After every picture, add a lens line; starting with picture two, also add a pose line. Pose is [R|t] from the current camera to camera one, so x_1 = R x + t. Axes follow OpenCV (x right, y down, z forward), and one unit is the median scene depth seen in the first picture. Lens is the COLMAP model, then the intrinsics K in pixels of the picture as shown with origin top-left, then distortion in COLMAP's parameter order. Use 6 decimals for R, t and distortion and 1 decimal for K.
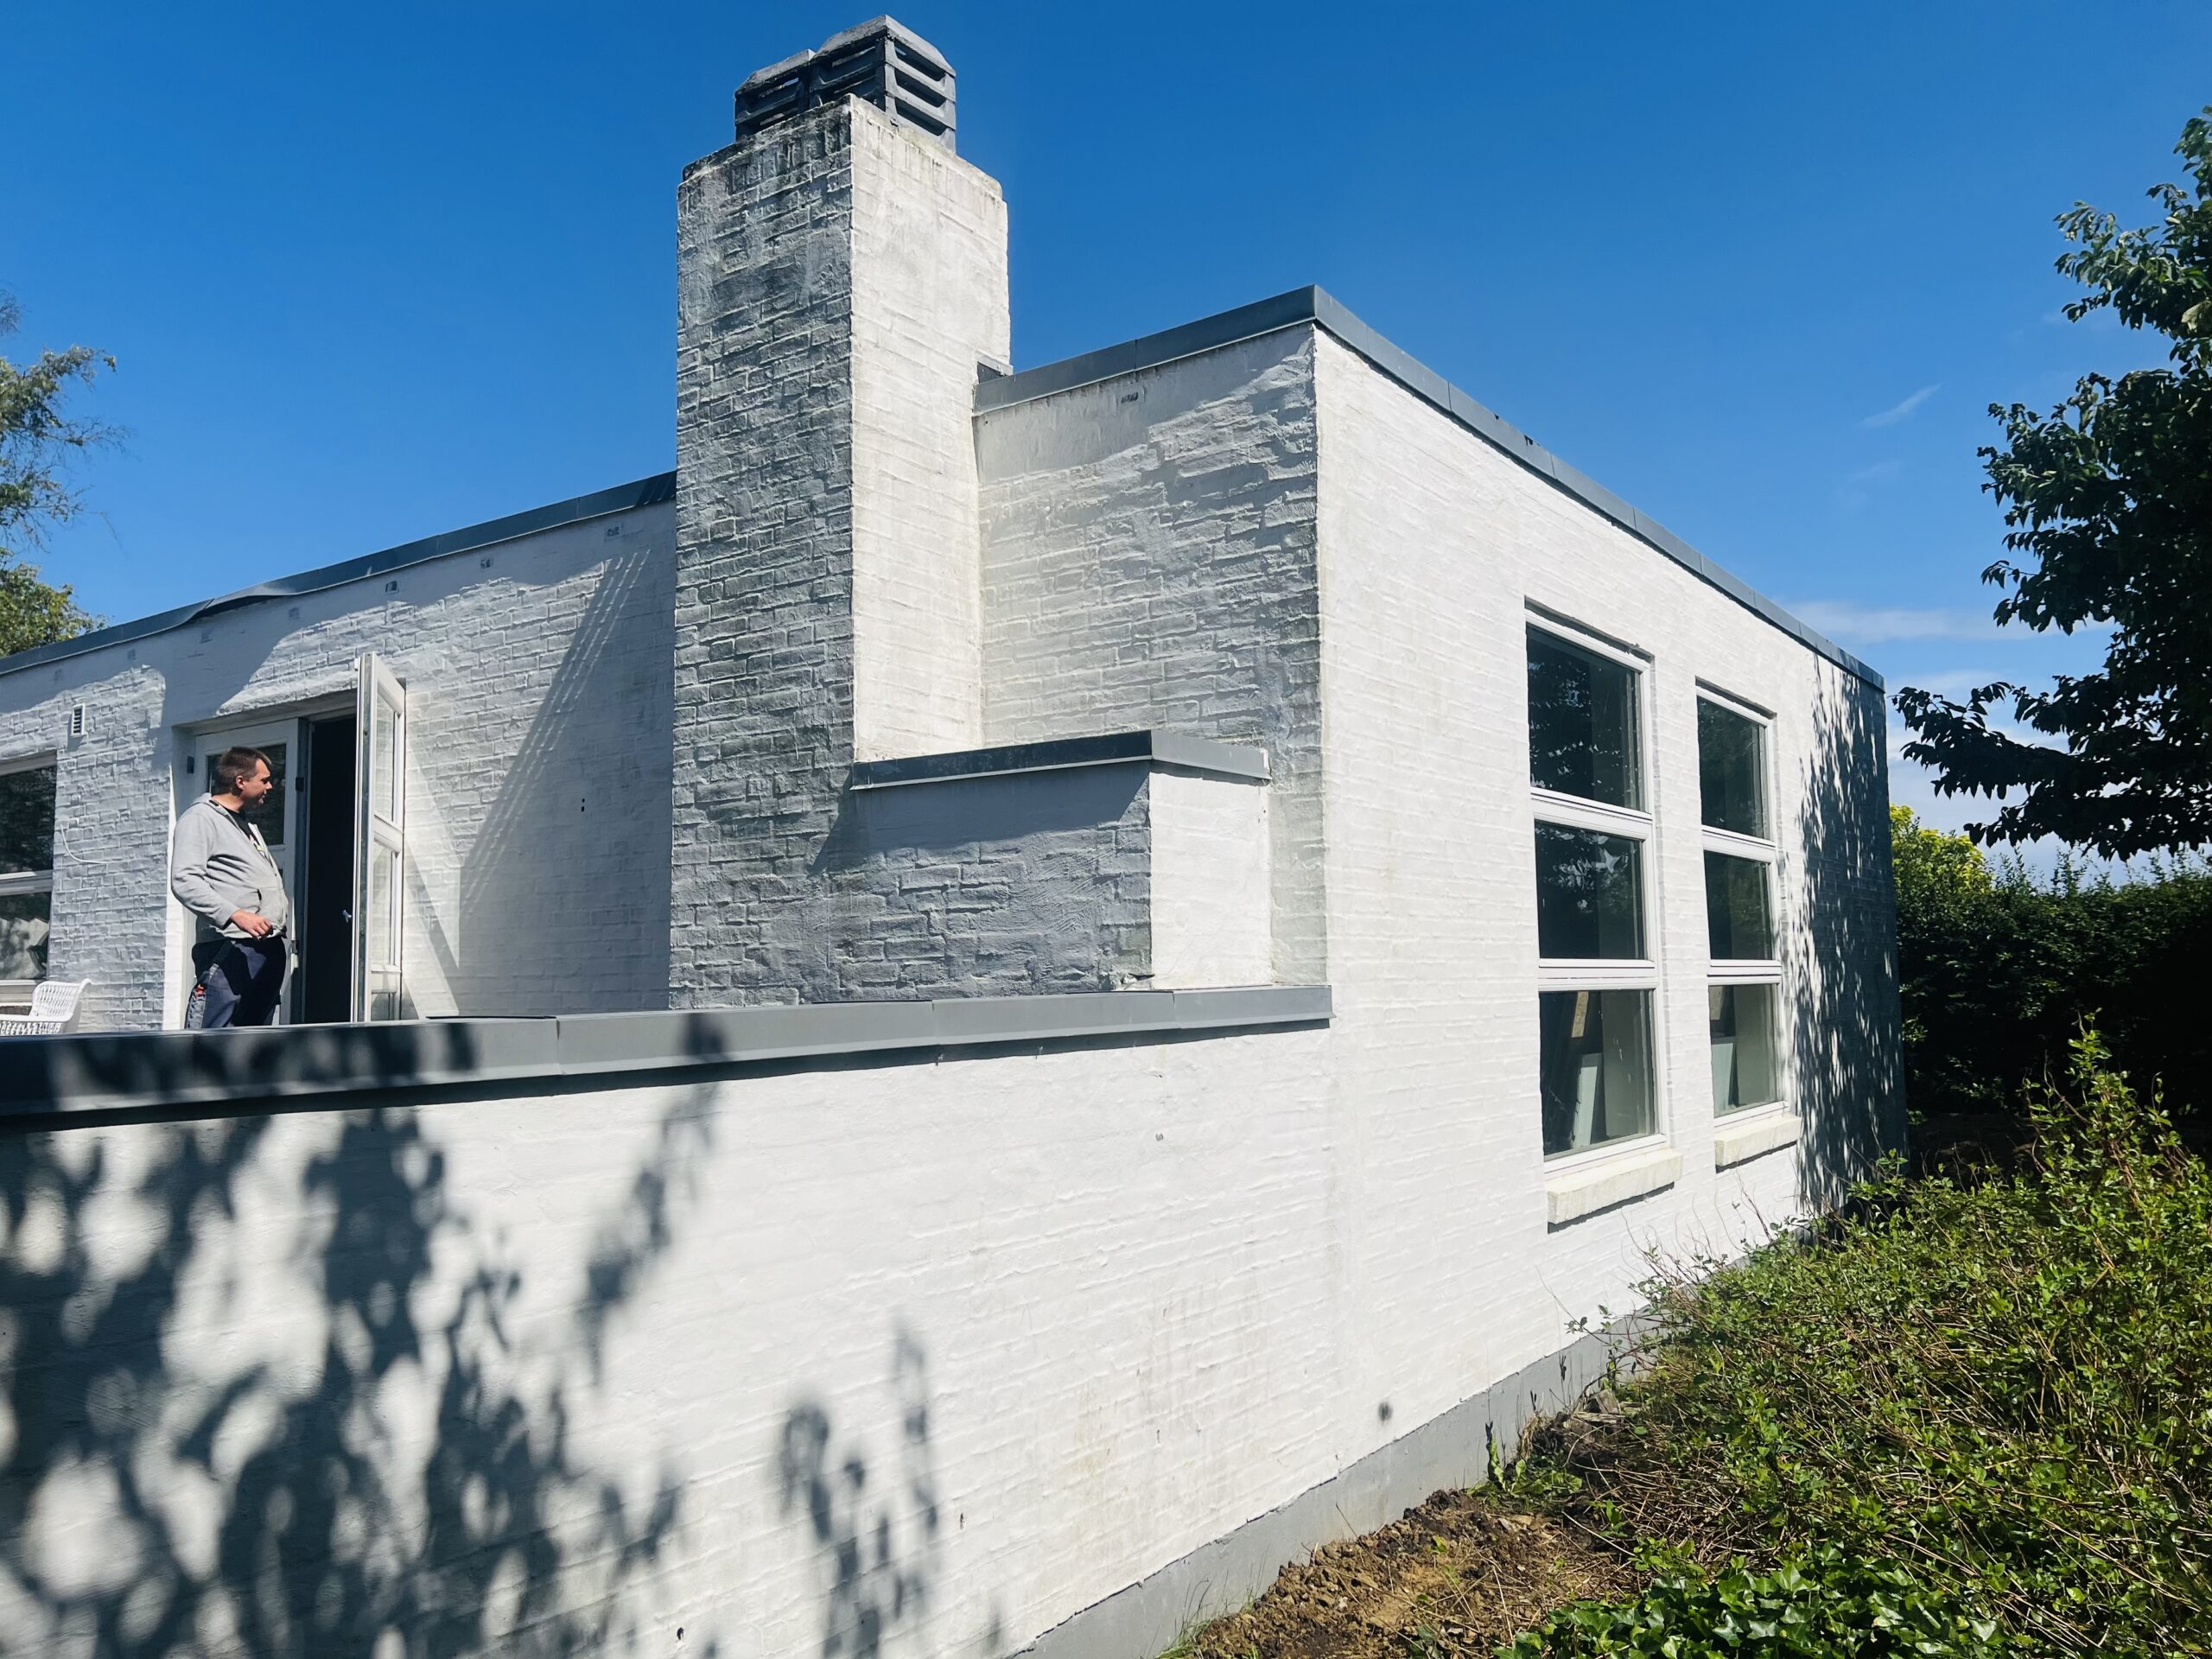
lens RADIAL K [[1656.8, 0, 1105.1], [0, 1656.8, 865.8], [0, 0, 1]] dist [0.059157, -0.063529]
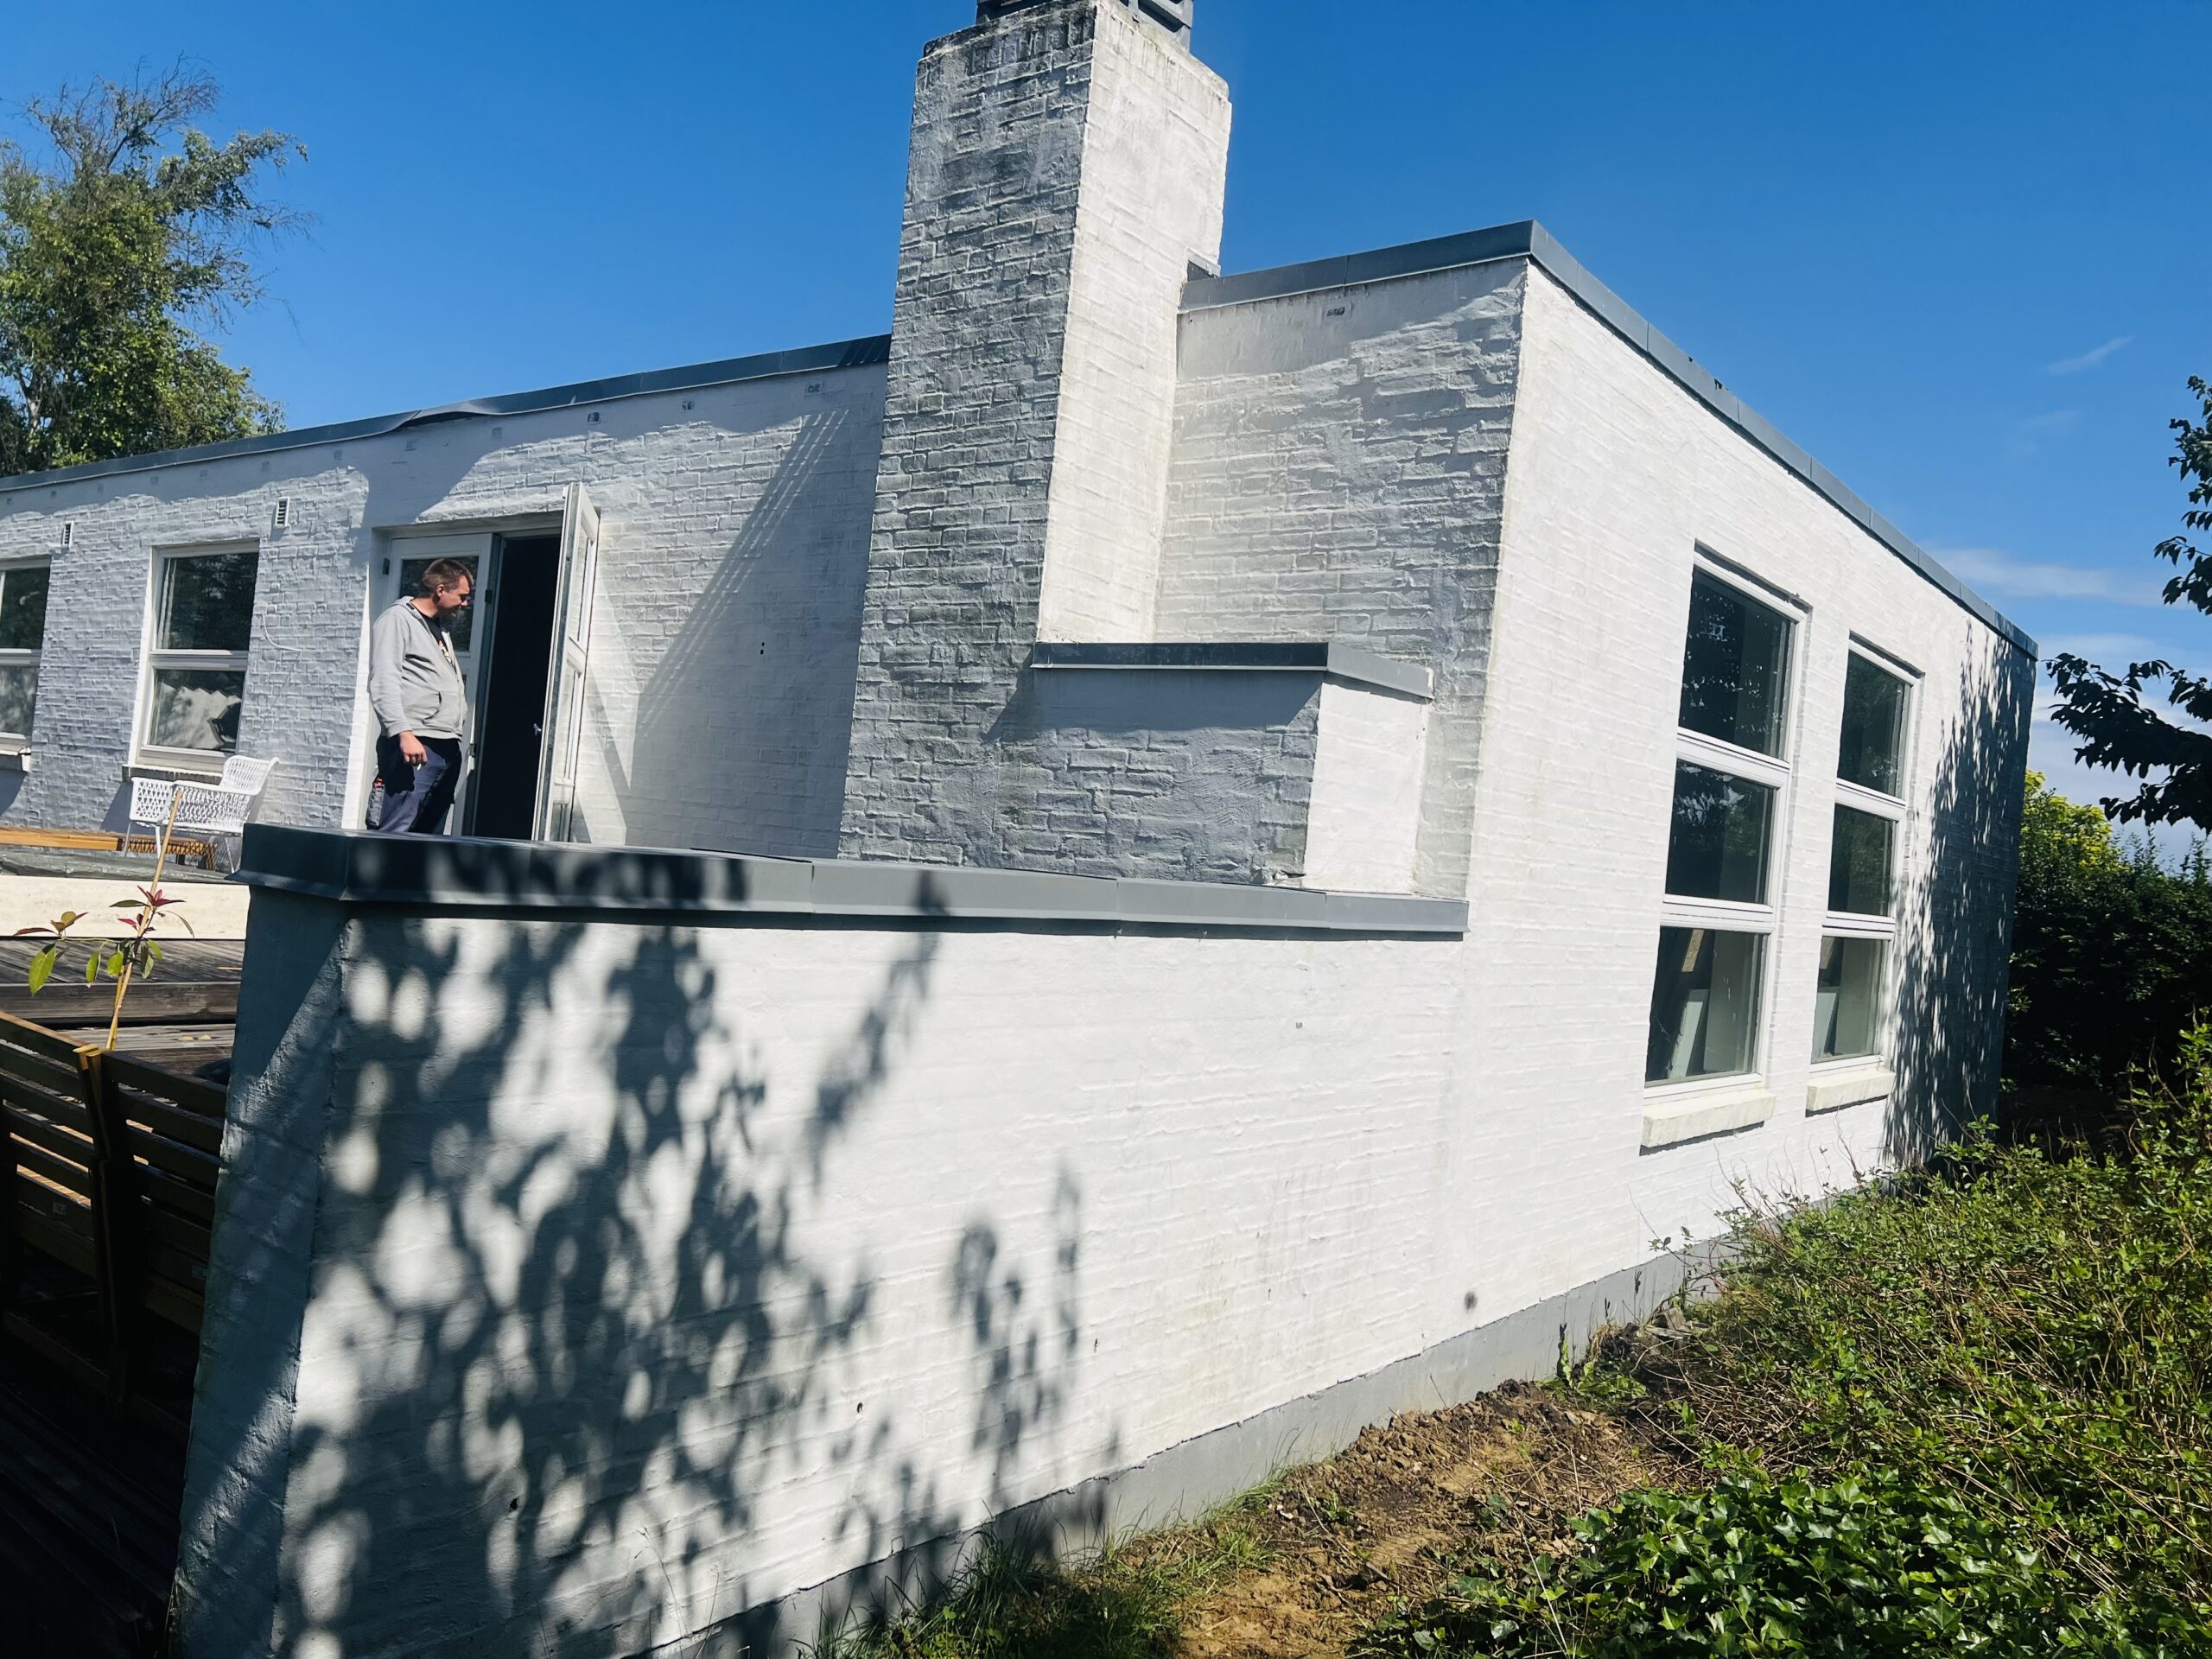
lens RADIAL K [[1656.8, 0, 1106.9], [0, 1656.8, 841.2], [0, 0, 1]] dist [0.059157, -0.063529]
pose [[0.992728, 0.108629, -0.051865, -0.036581], [-0.105132, 0.992268, 0.065960, -0.009692], [0.058629, -0.060028, 0.996473, -0.054532]]
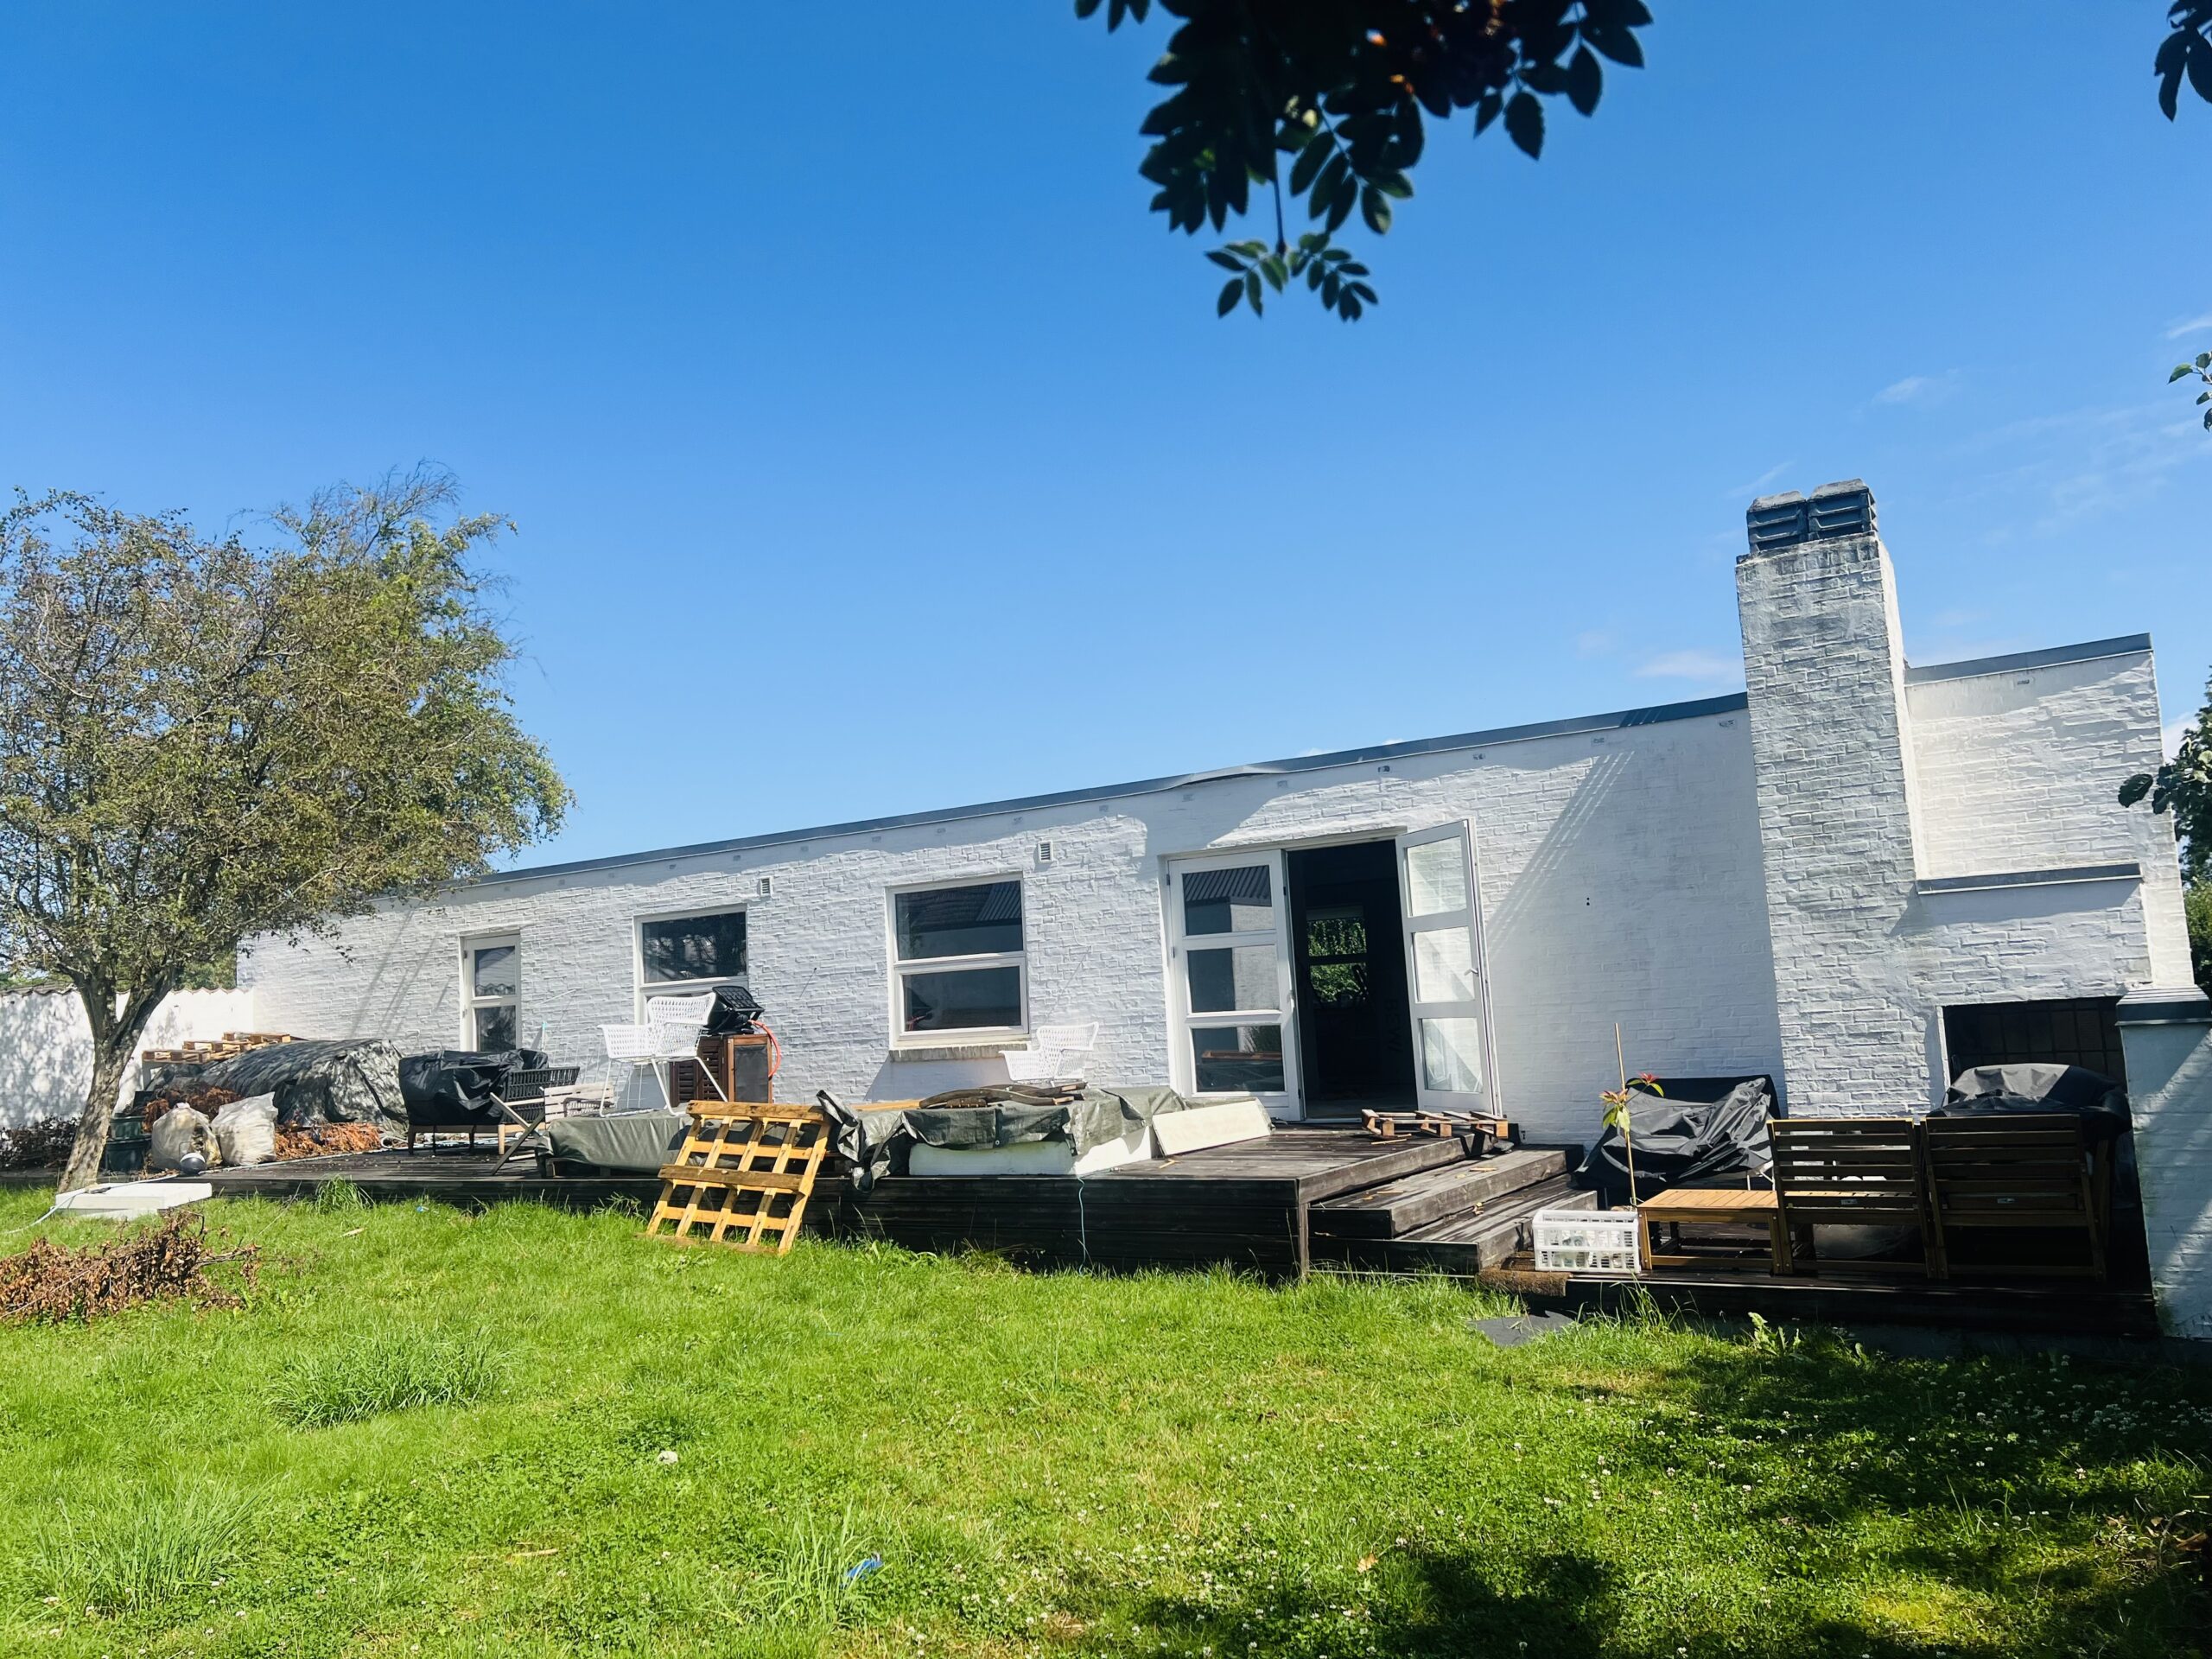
lens RADIAL K [[1656.8, 0, 1089.9], [0, 1656.8, 846.1], [0, 0, 1]] dist [0.059157, -0.063529]
pose [[0.997839, -0.033242, 0.056686, -1.162914], [0.035529, 0.998575, -0.039825, -0.054969], [-0.055281, 0.041753, 0.997597, -0.846121]]
